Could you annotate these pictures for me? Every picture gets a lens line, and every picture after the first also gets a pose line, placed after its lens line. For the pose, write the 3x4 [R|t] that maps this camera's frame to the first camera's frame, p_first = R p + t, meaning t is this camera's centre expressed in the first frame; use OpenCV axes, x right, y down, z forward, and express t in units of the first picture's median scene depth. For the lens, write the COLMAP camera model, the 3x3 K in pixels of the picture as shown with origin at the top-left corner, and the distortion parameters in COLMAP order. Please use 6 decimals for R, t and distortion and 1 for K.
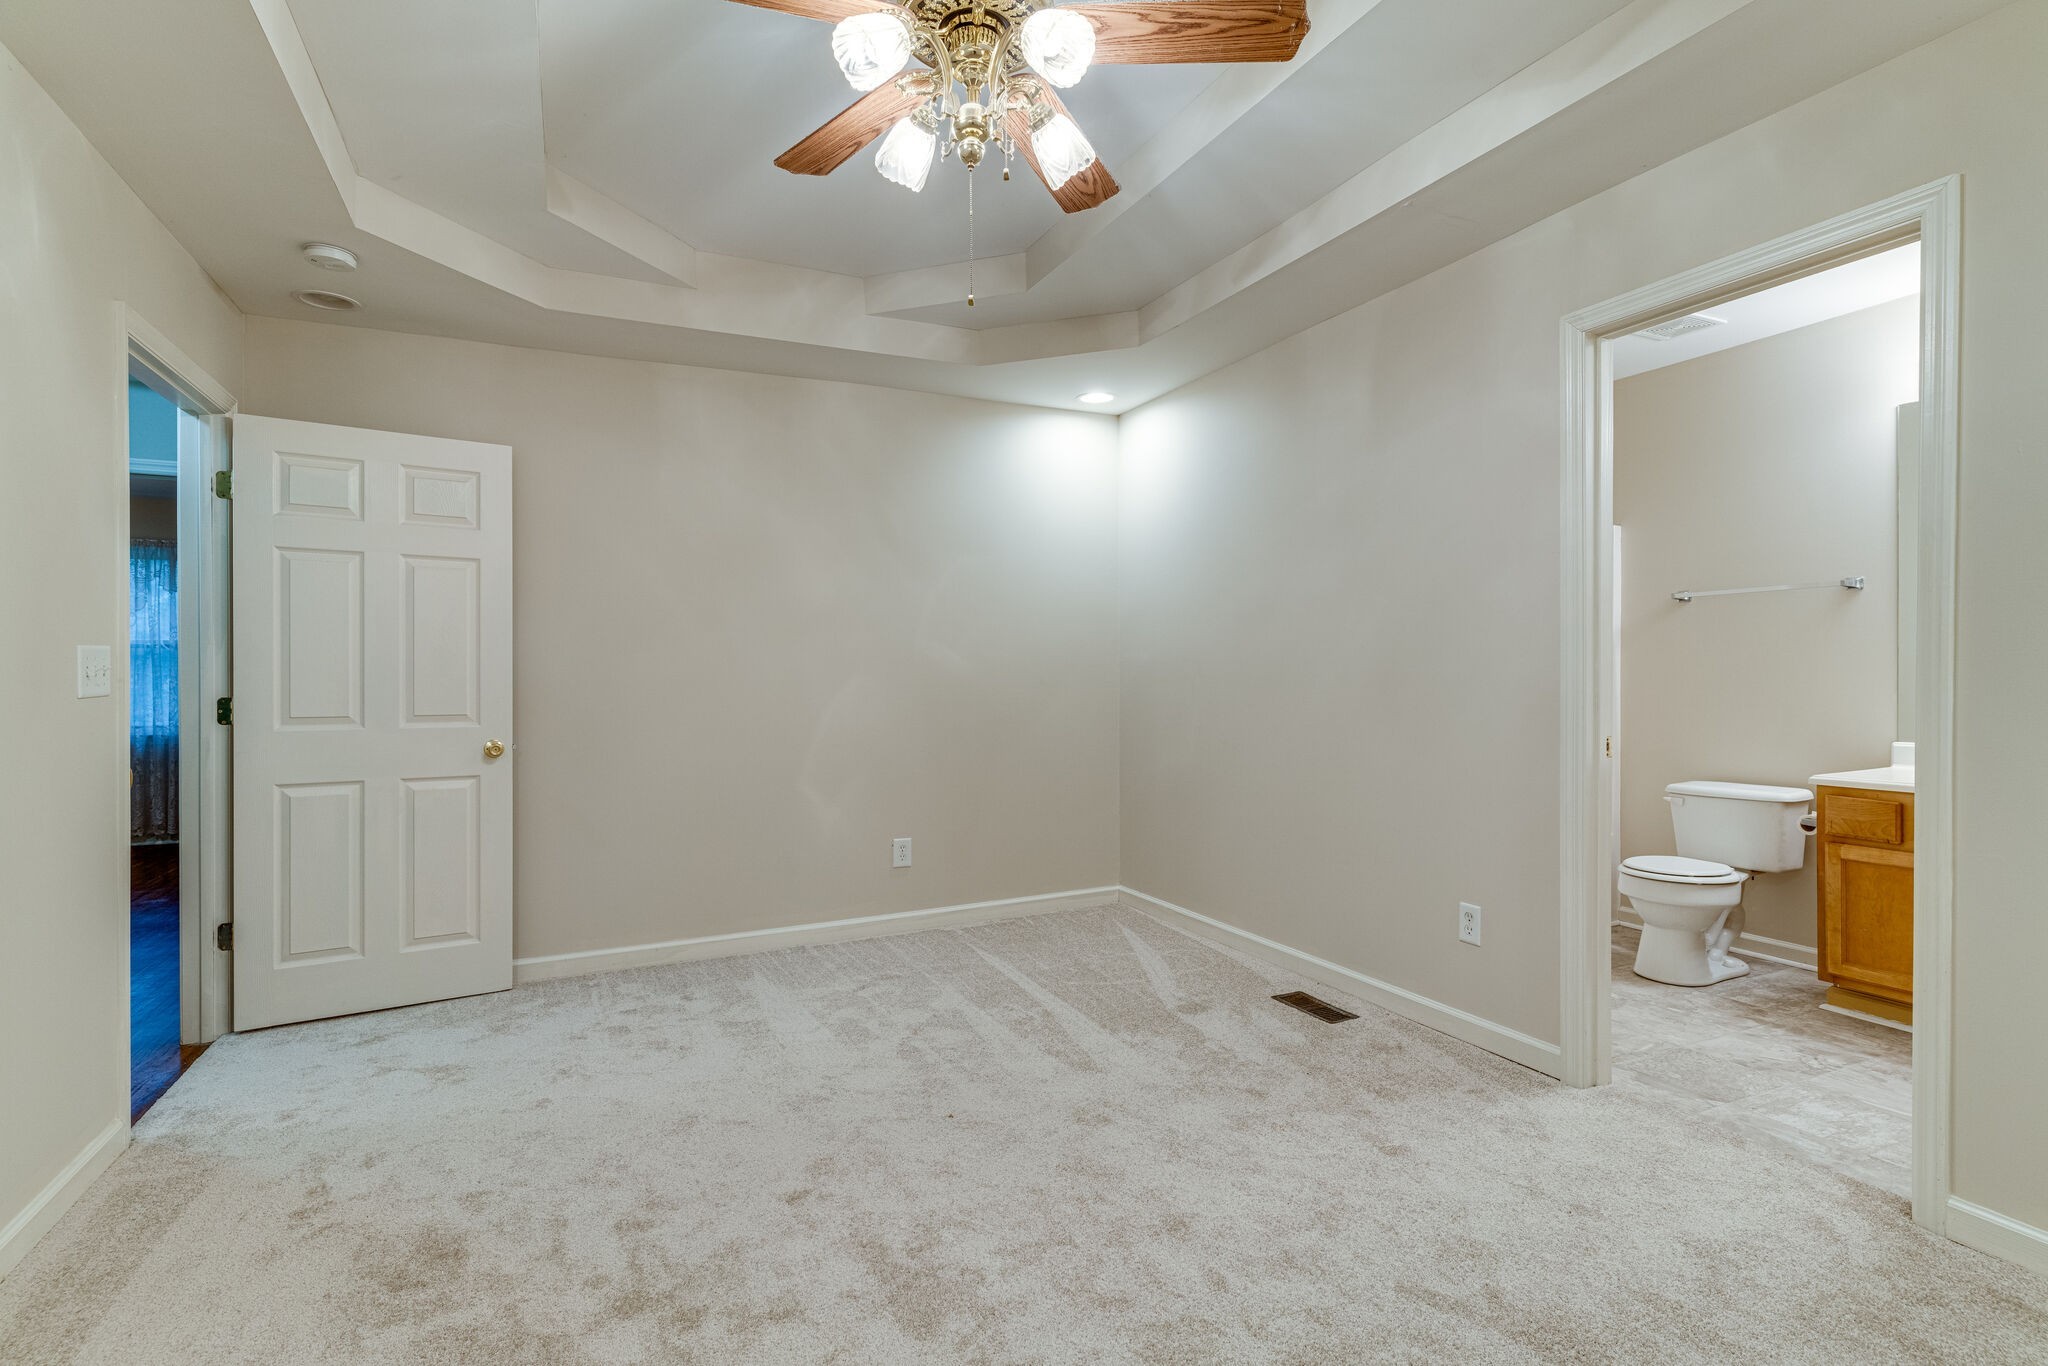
lens RADIAL K [[955.7, 0, 1026.7], [0, 955.7, 681.4], [0, 0, 1]] dist [-0.000596, -0.000472]
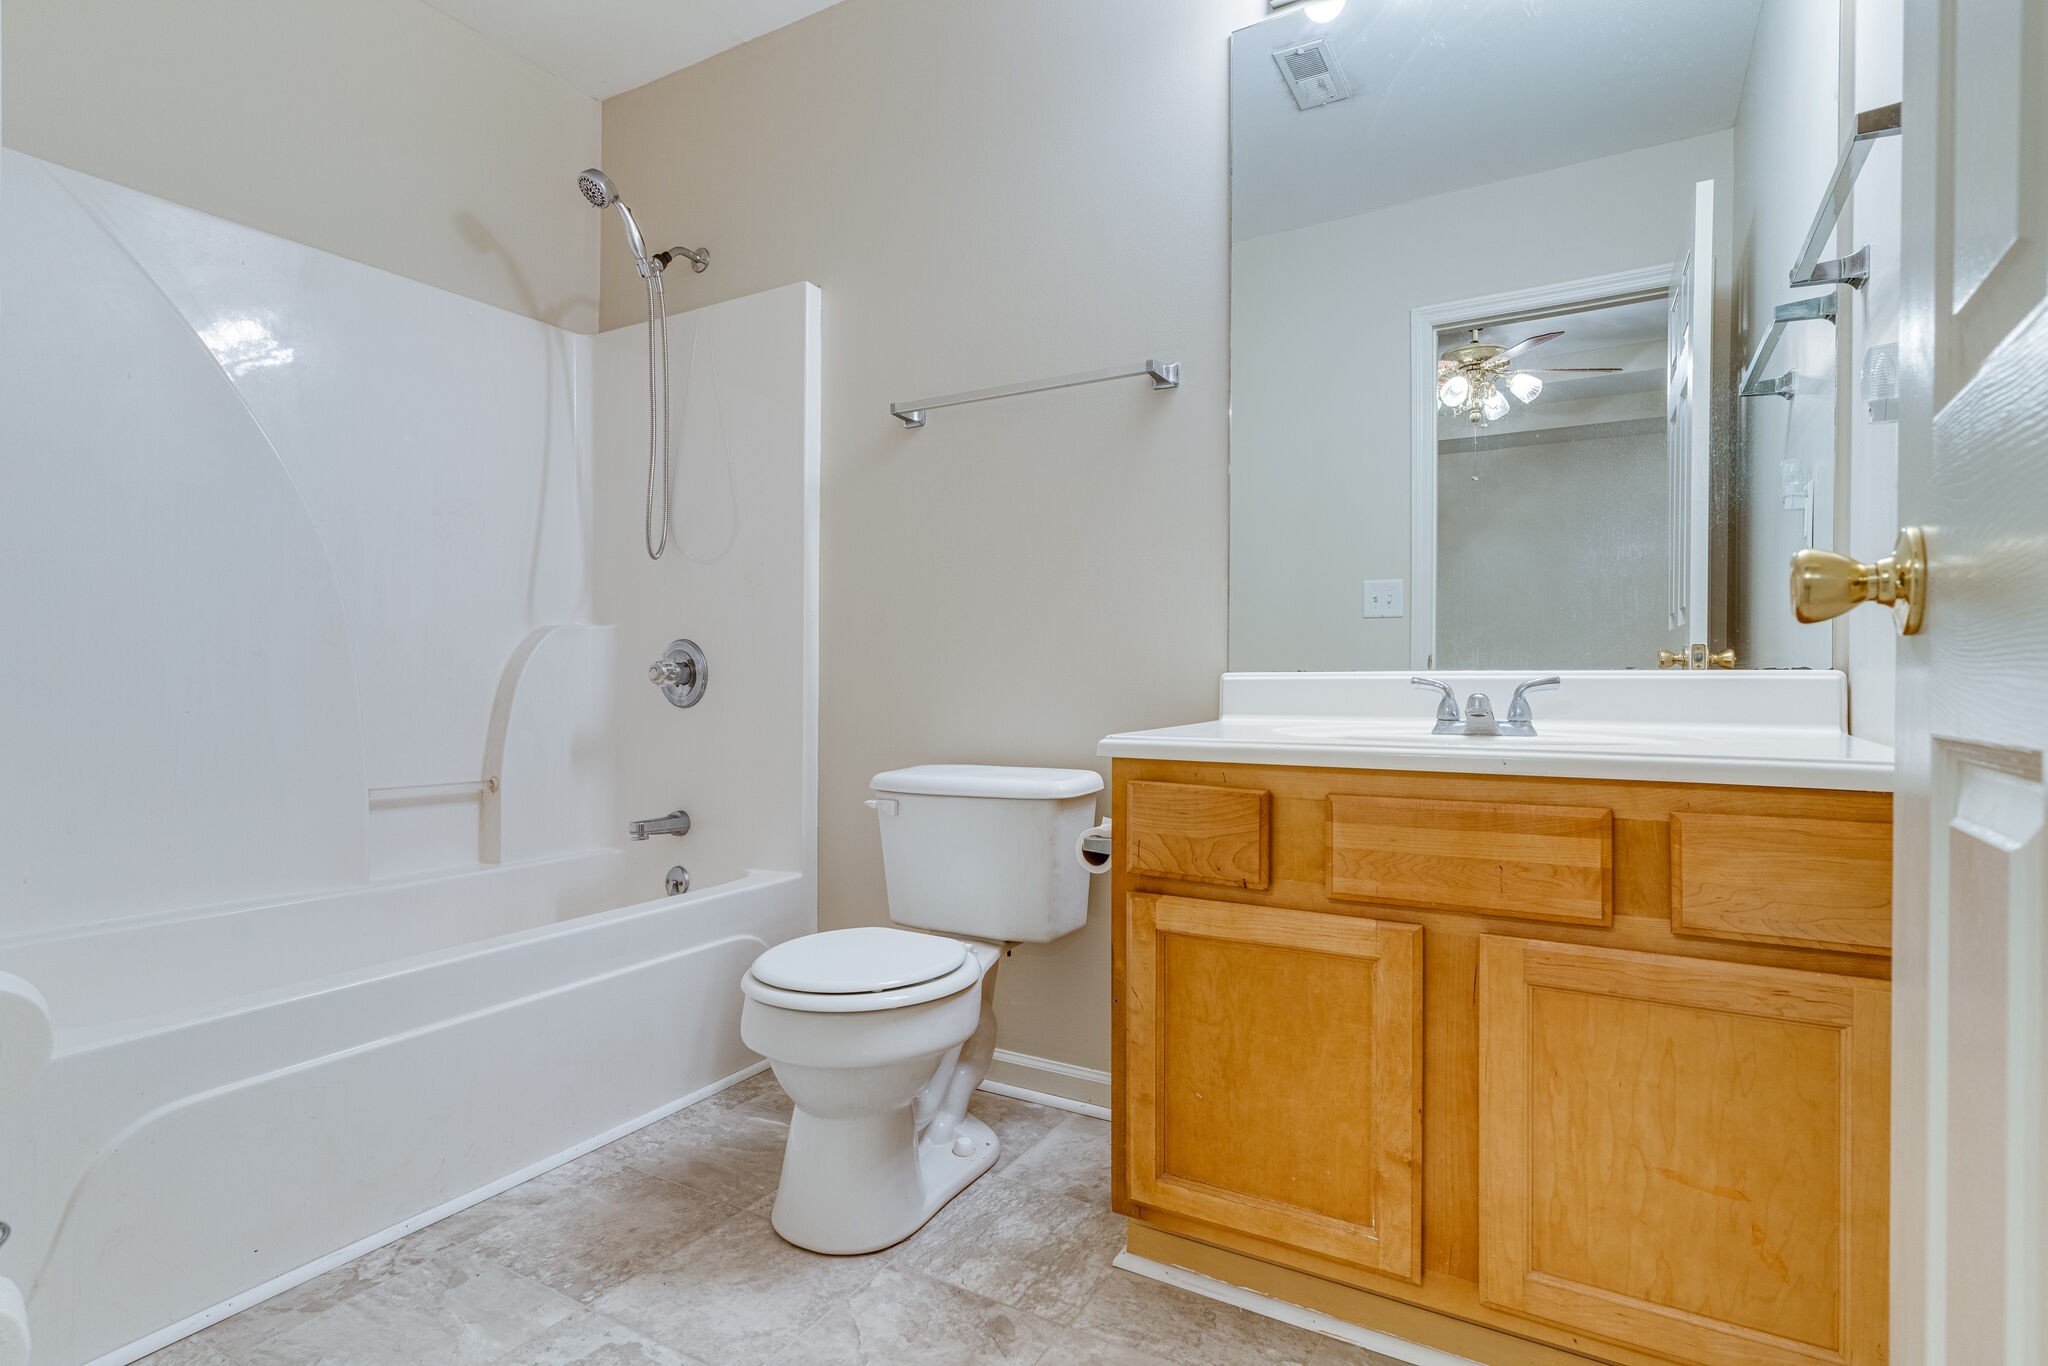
lens RADIAL K [[1030.0, 0, 1024.0], [0, 1030.0, 683.0], [0, 0, 1]] dist [0.001213, 0.000013]
pose [[0.815031, 0.006272, 0.579383, 0.509204], [-0.006411, 0.999978, -0.001807, 0.073328], [-0.579381, -0.002242, 0.815054, 0.624386]]
